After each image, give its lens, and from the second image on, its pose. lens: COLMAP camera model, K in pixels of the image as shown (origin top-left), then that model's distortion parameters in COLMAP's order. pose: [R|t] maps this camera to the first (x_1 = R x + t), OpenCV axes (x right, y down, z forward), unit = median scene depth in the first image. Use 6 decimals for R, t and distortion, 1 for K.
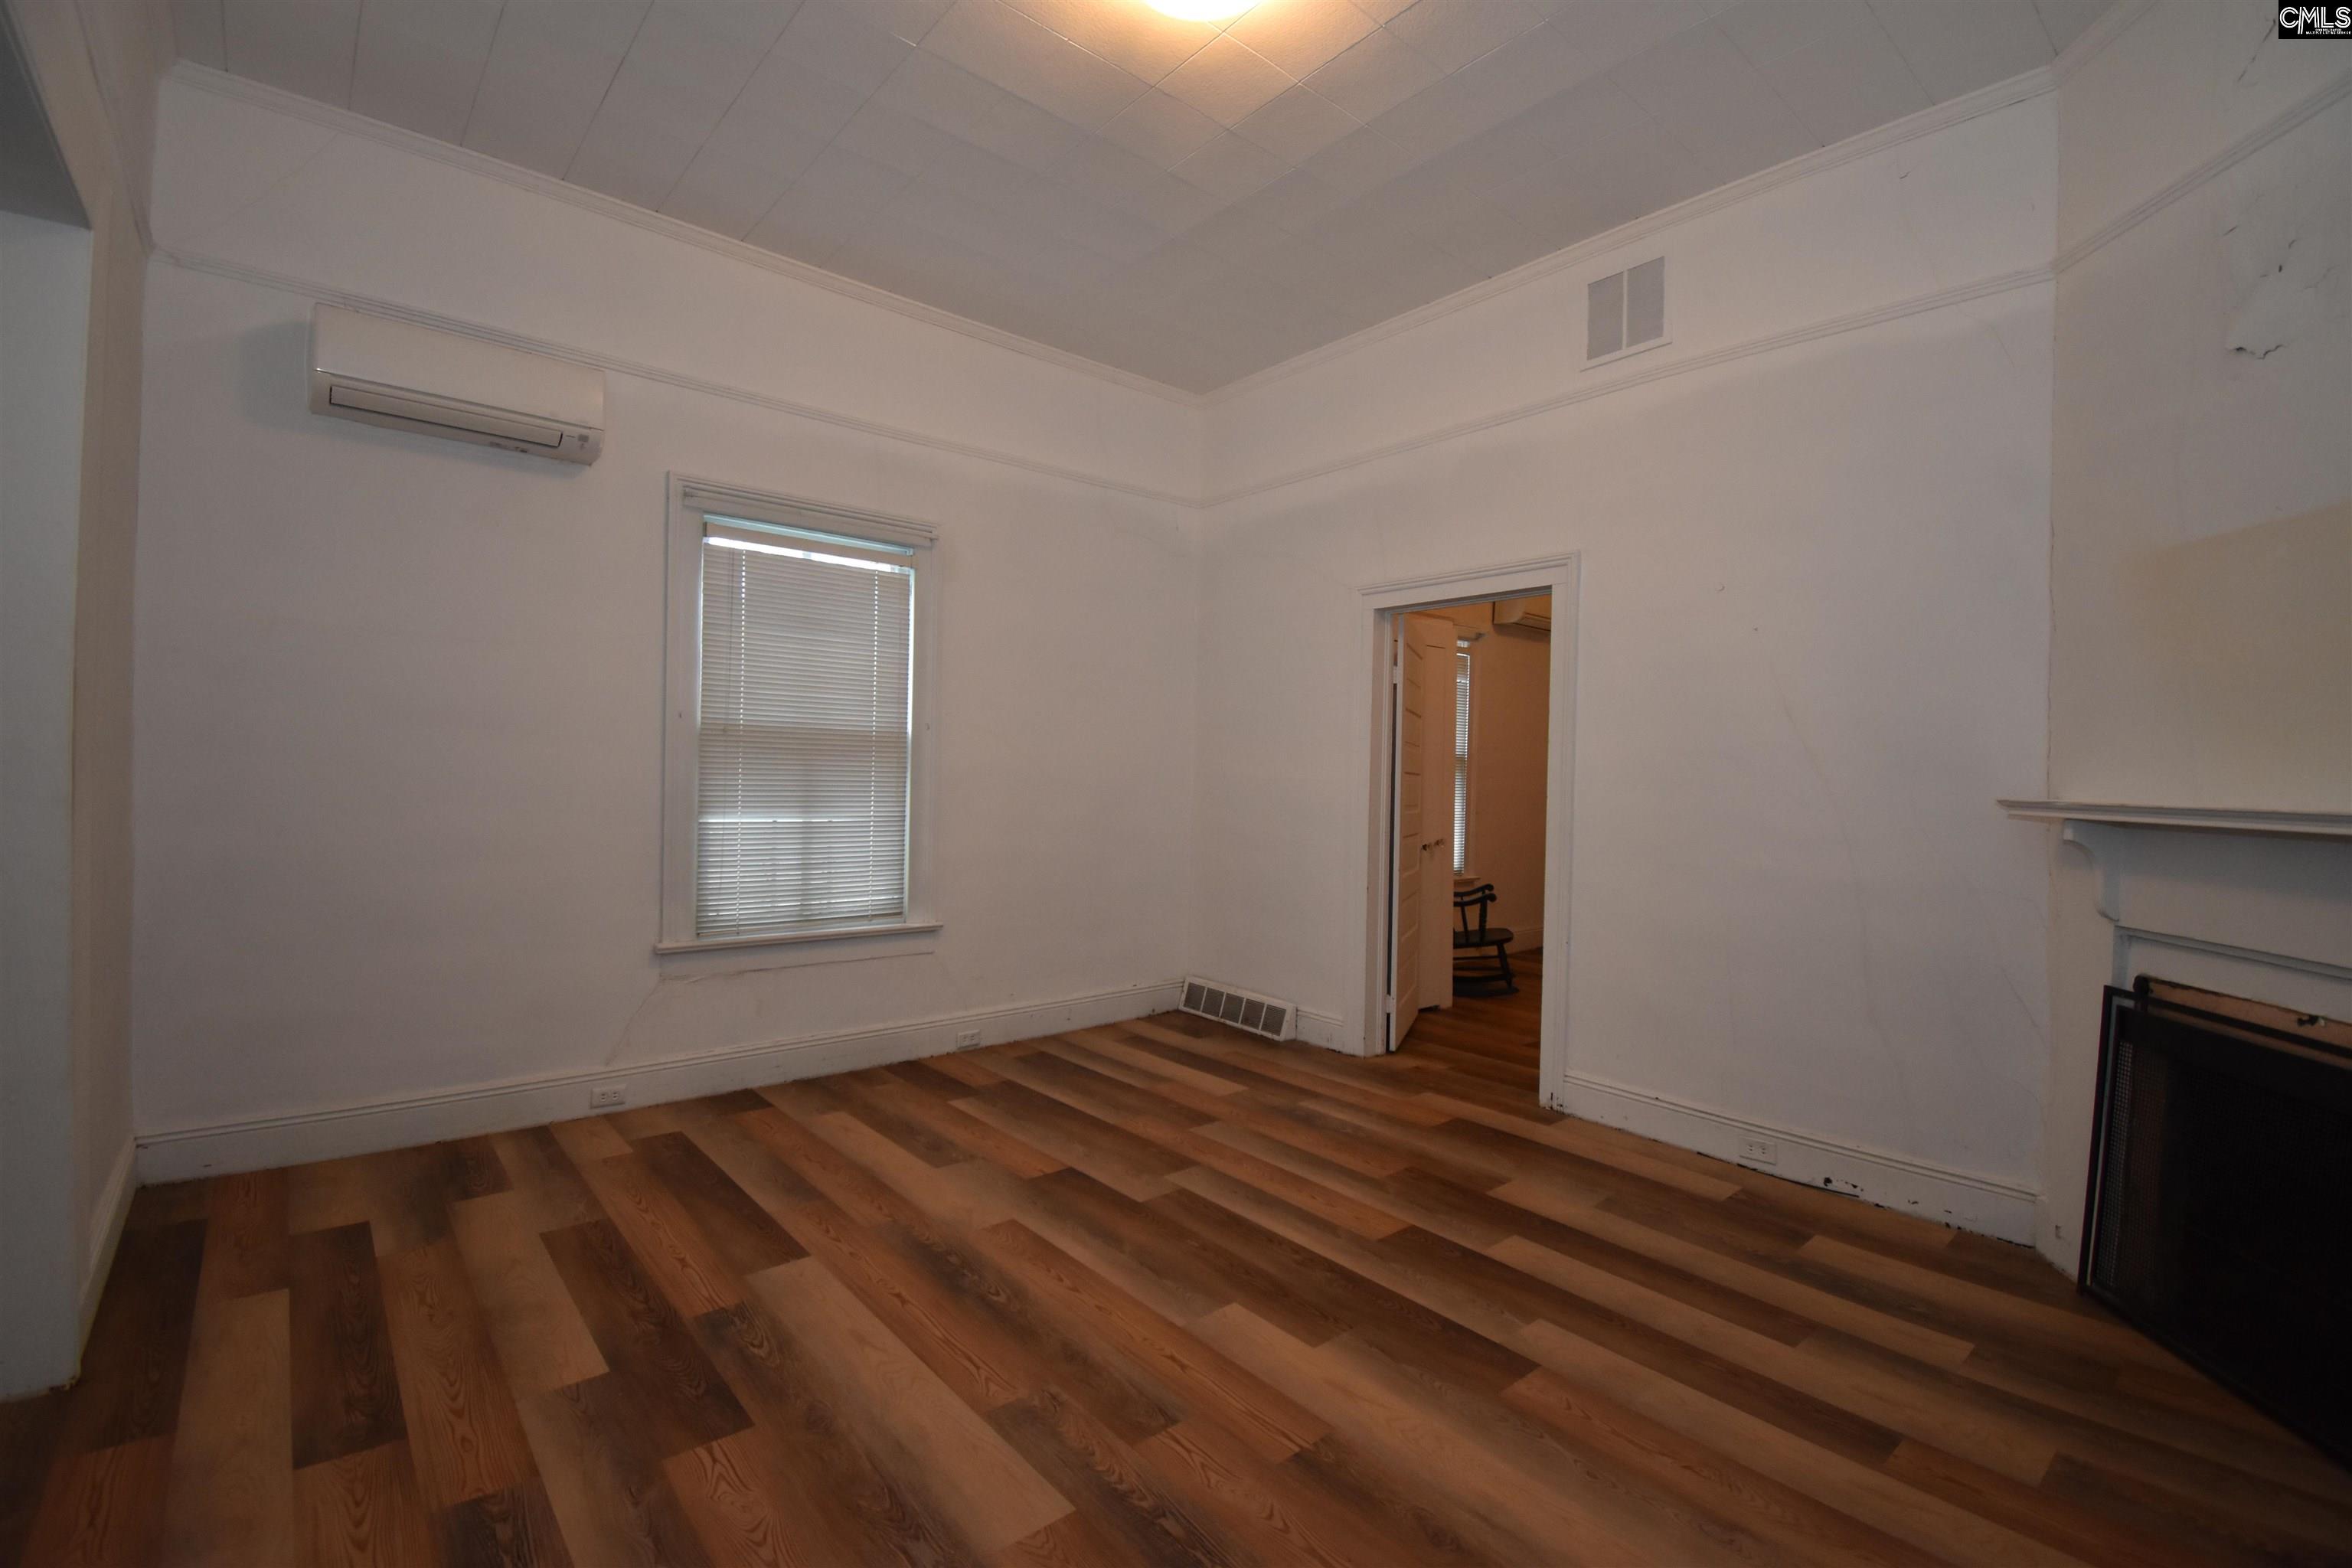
lens RADIAL K [[1033.6, 0, 1176.0], [0, 1033.6, 784.0], [0, 0, 1]] dist [0.021953, -0.026751]
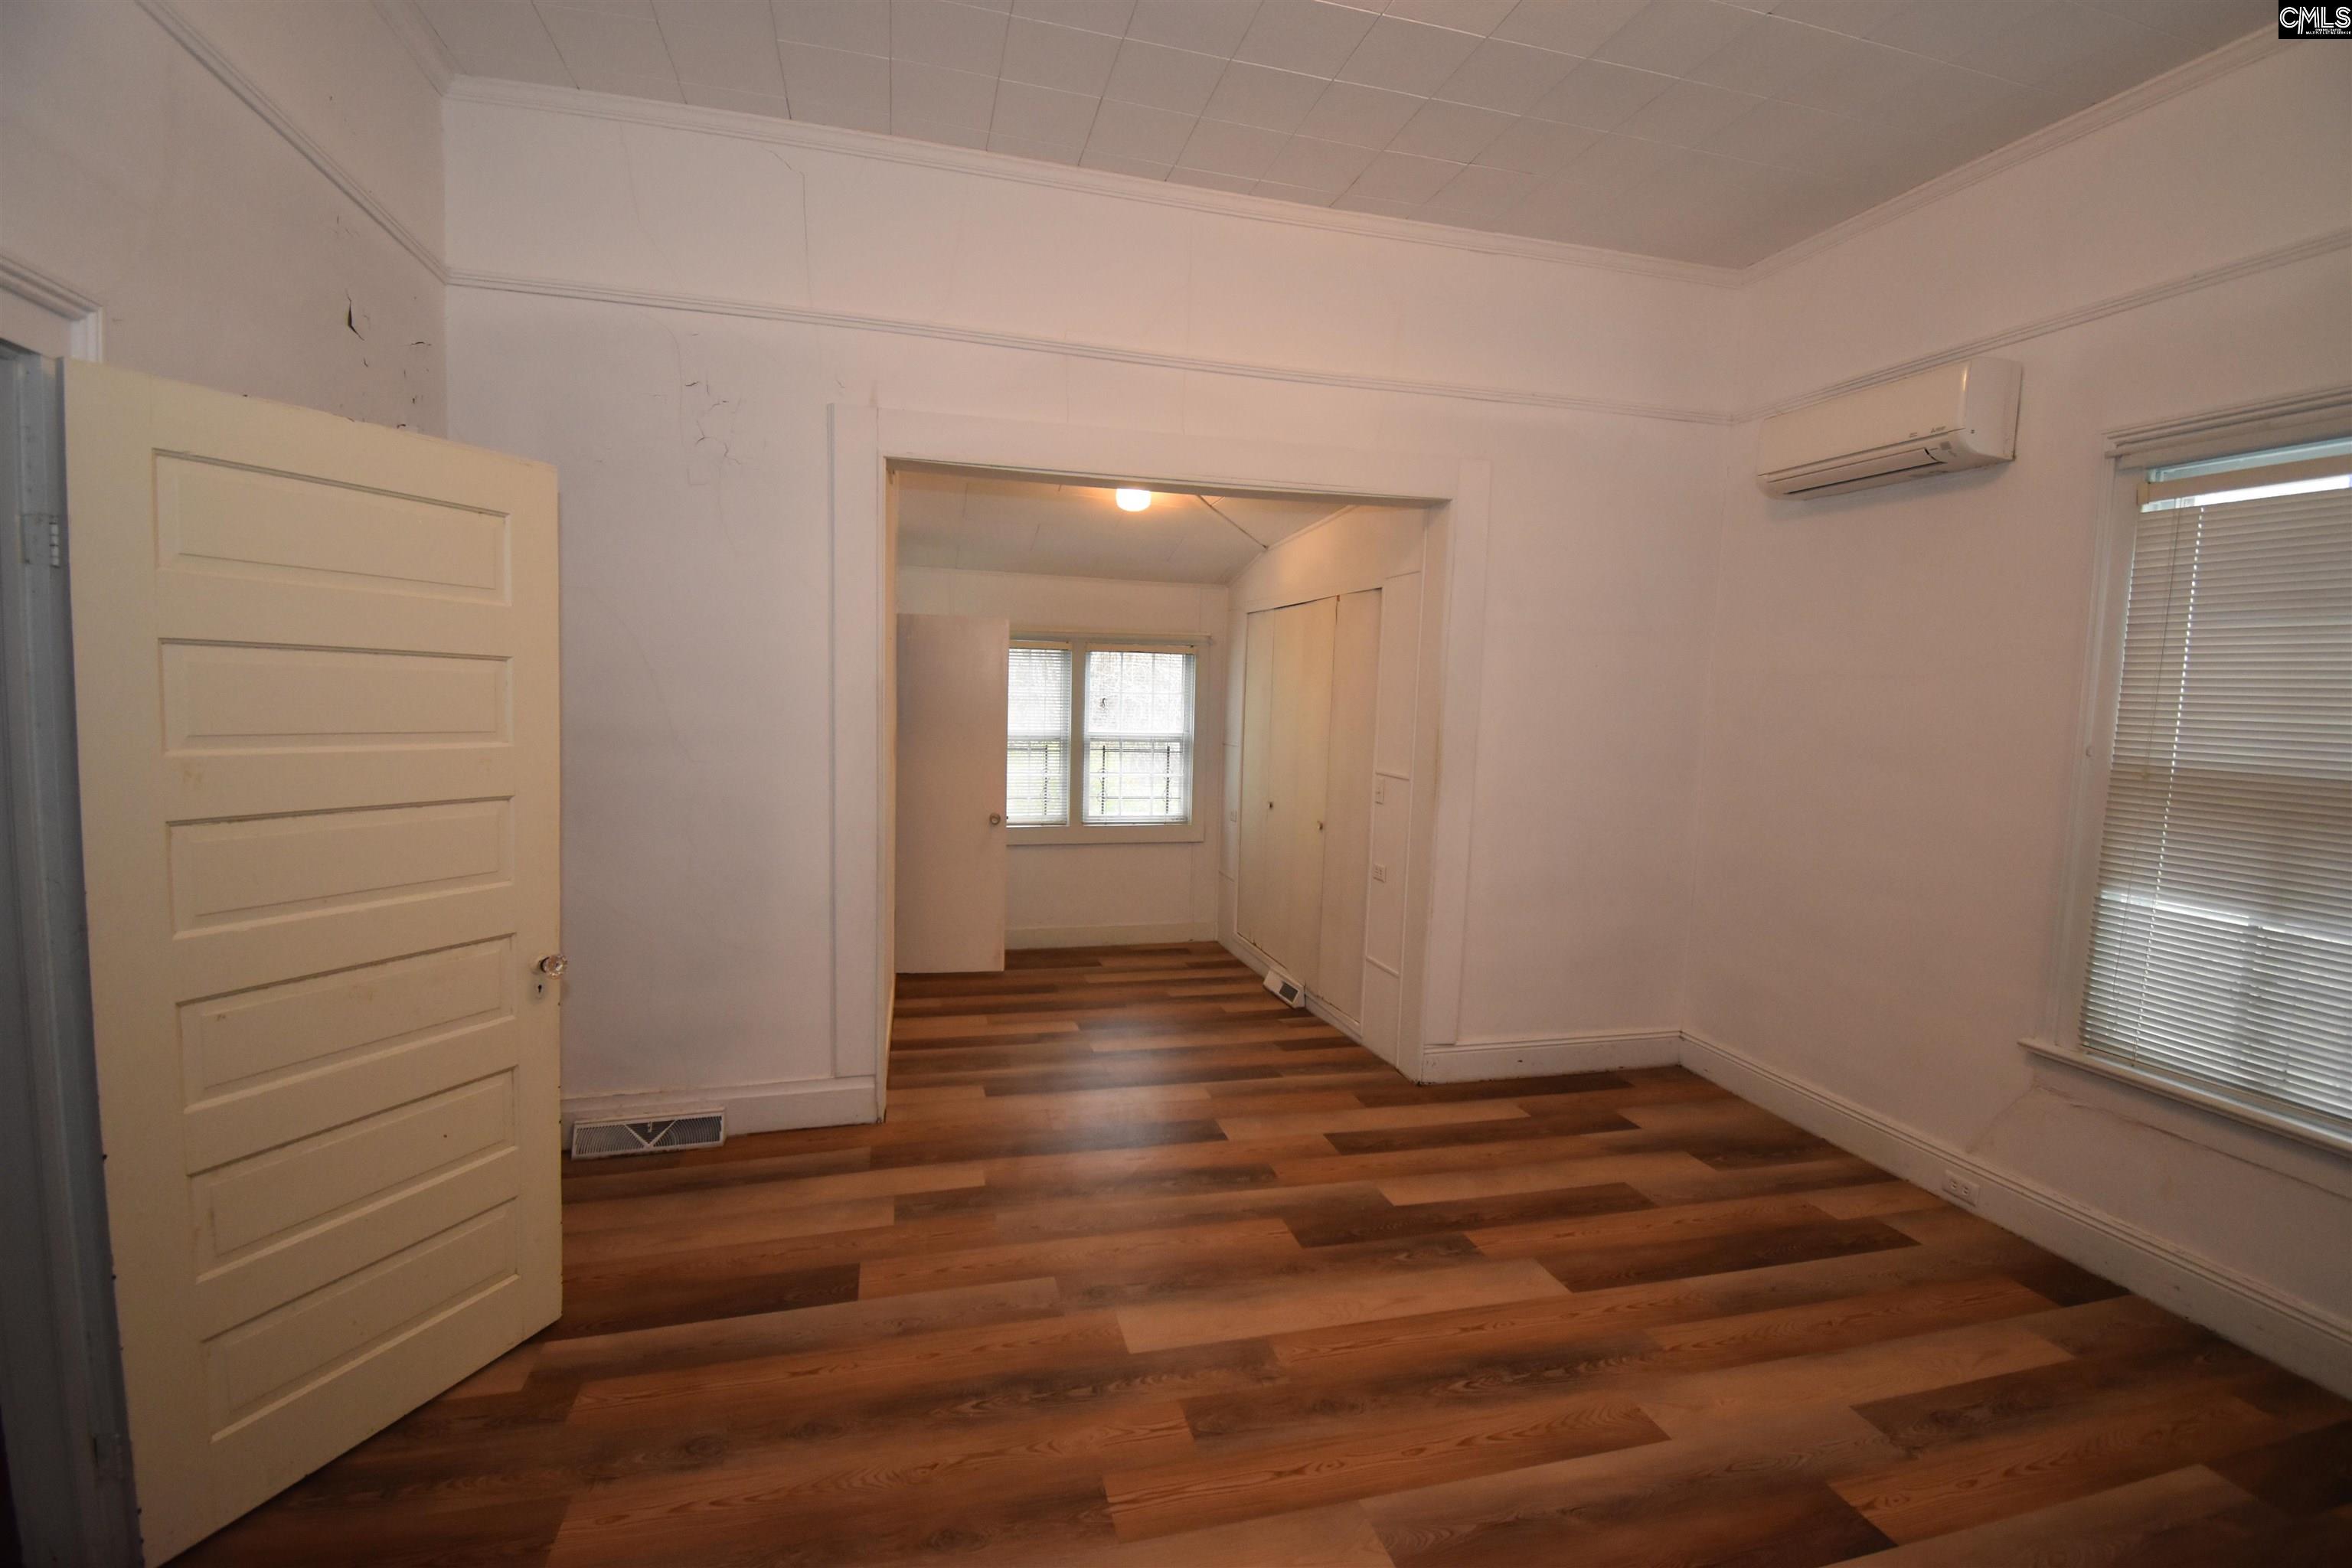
lens RADIAL K [[1033.6, 0, 1176.0], [0, 1033.6, 784.0], [0, 0, 1]] dist [0.021953, -0.026751]
pose [[-0.432108, 0.043463, -0.900774, 0.632502], [-0.051143, 0.996049, 0.072594, -0.083020], [0.900370, 0.077437, -0.428178, 0.939245]]
